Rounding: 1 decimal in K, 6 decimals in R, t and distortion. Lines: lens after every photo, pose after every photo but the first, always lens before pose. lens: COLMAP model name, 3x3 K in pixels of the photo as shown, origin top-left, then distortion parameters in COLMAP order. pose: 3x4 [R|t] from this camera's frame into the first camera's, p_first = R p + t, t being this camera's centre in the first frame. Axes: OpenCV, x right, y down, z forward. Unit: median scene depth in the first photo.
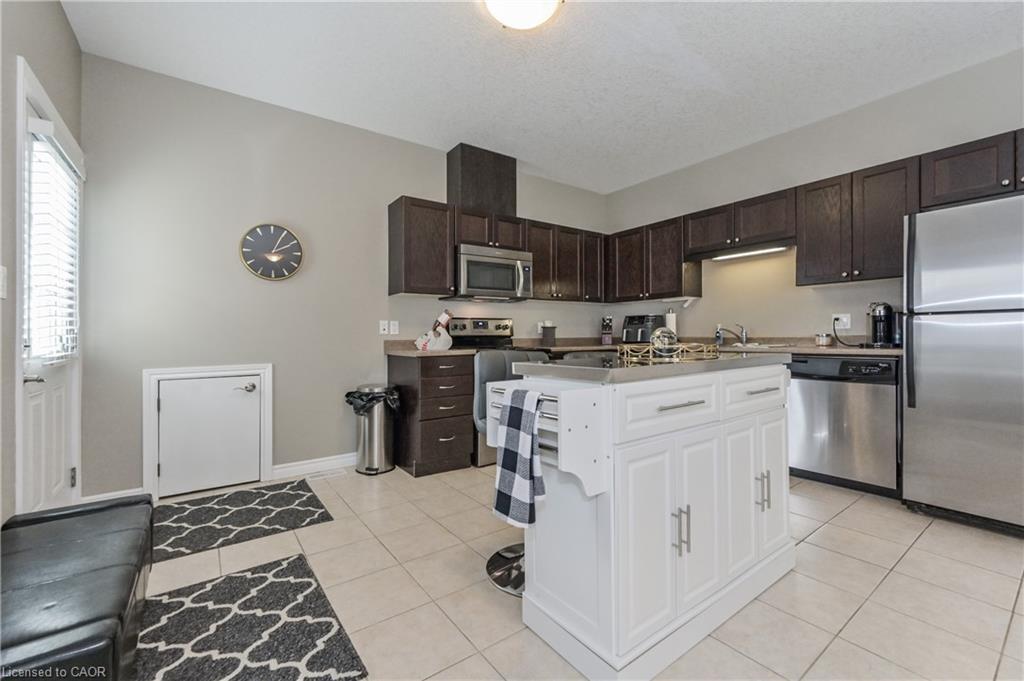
lens RADIAL K [[417.8, 0, 508.7], [0, 417.8, 327.8], [0, 0, 1]] dist [-0.000646, -0.000046]
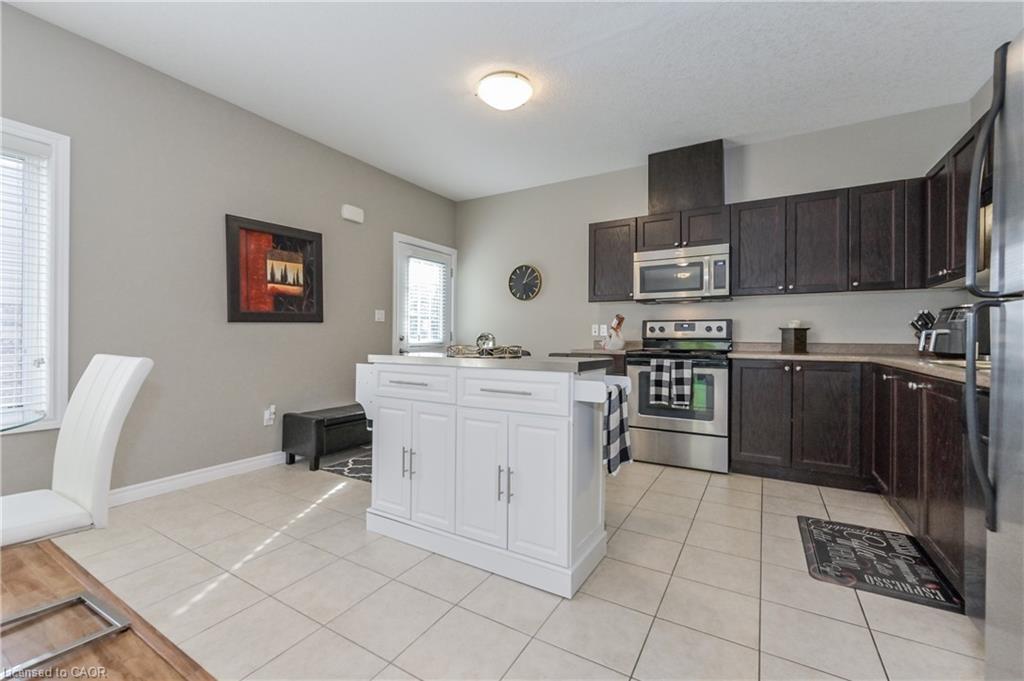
lens RADIAL K [[436.6, 0, 513.8], [0, 436.6, 334.8], [0, 0, 1]] dist [-0.000492, -0.000142]
pose [[0.405280, 0.004269, -0.914183, 0.735225], [0.002829, 0.999978, 0.005924, 0.004387], [0.914188, -0.004988, 0.405259, 0.229452]]
